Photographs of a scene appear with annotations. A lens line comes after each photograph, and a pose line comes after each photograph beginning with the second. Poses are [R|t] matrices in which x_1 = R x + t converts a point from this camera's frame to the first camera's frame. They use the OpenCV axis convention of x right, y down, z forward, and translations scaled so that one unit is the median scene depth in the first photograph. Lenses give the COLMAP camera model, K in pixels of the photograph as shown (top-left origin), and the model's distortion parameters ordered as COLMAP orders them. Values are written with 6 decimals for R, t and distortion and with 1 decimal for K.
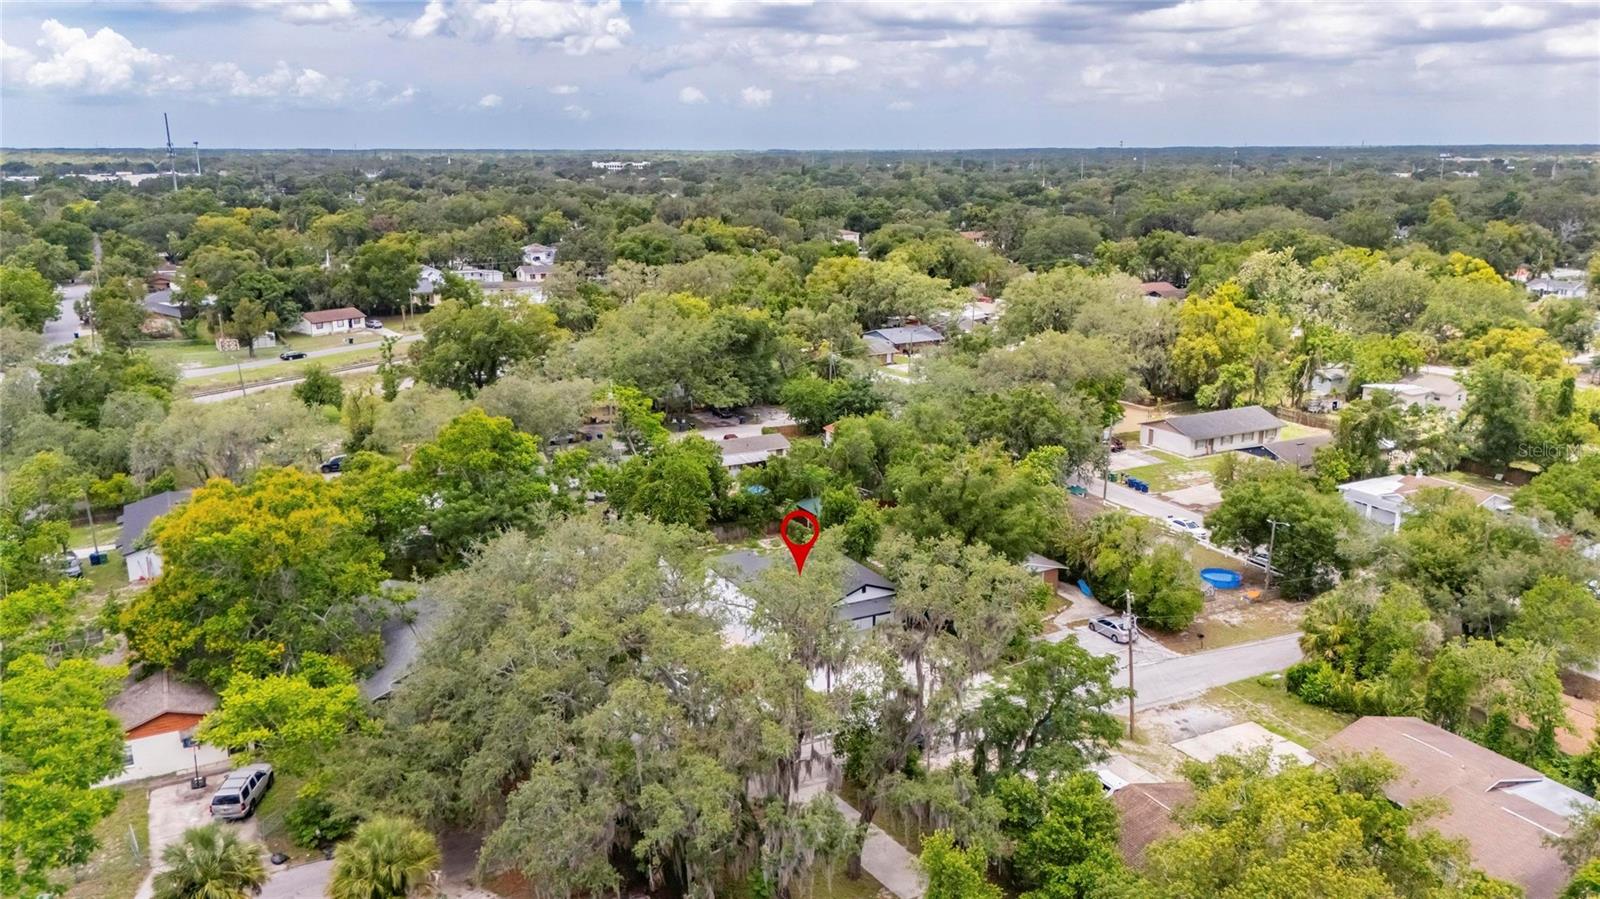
lens RADIAL K [[1174.8, 0, 798.4], [0, 1174.8, 471.3], [0, 0, 1]] dist [0.064698, -0.062348]
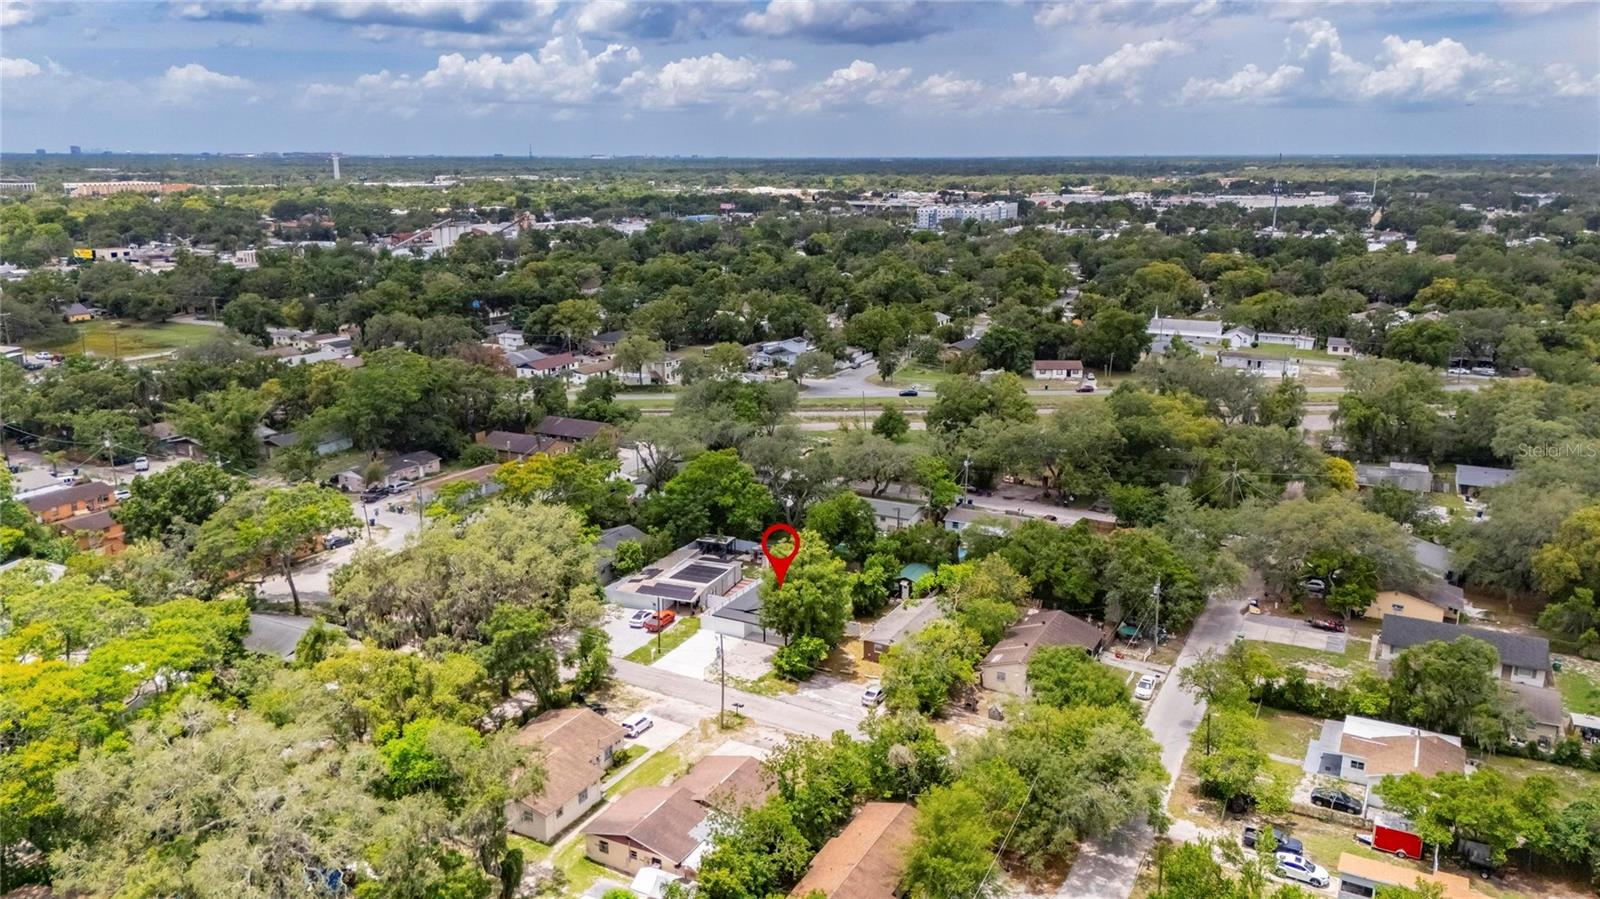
lens RADIAL K [[1174.8, 0, 794.0], [0, 1174.8, 446.1], [0, 0, 1]] dist [0.064698, -0.062348]
pose [[0.562072, 0.199749, -0.802605, 0.773842], [-0.218733, 0.971748, 0.088664, -0.153745], [0.797641, 0.125721, 0.589884, 0.049266]]
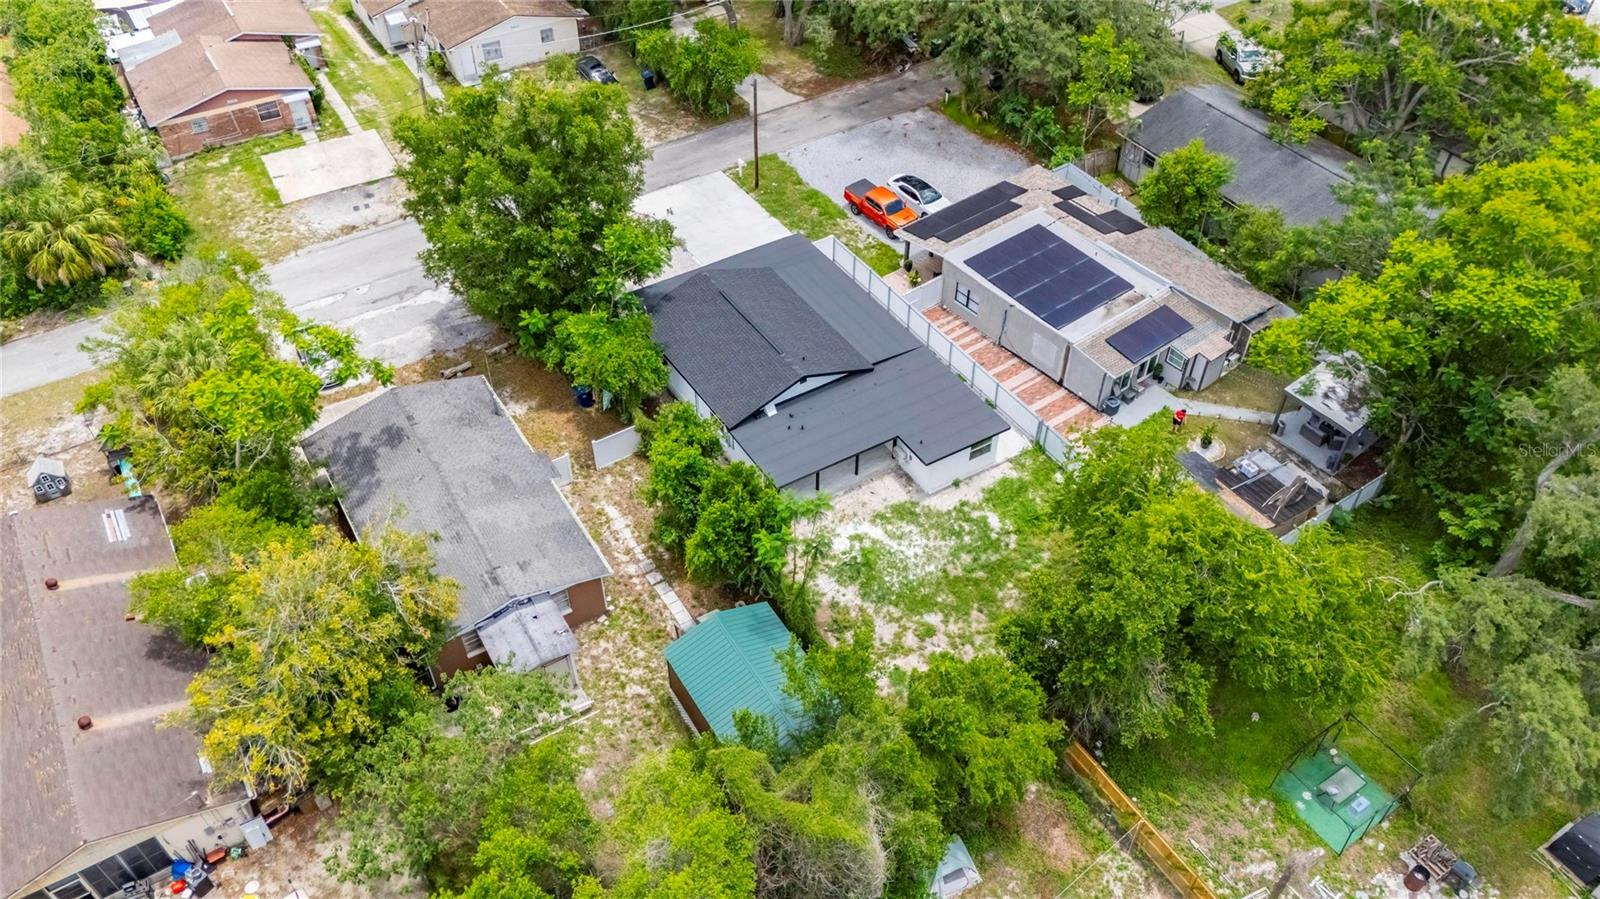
lens RADIAL K [[1174.8, 0, 803.3], [0, 1174.8, 453.0], [0, 0, 1]] dist [0.064698, -0.062348]
pose [[-0.997500, 0.046686, -0.053043, 0.024243], [-0.021957, 0.508708, 0.860659, -0.247574], [0.067164, 0.859673, -0.506411, 0.859250]]
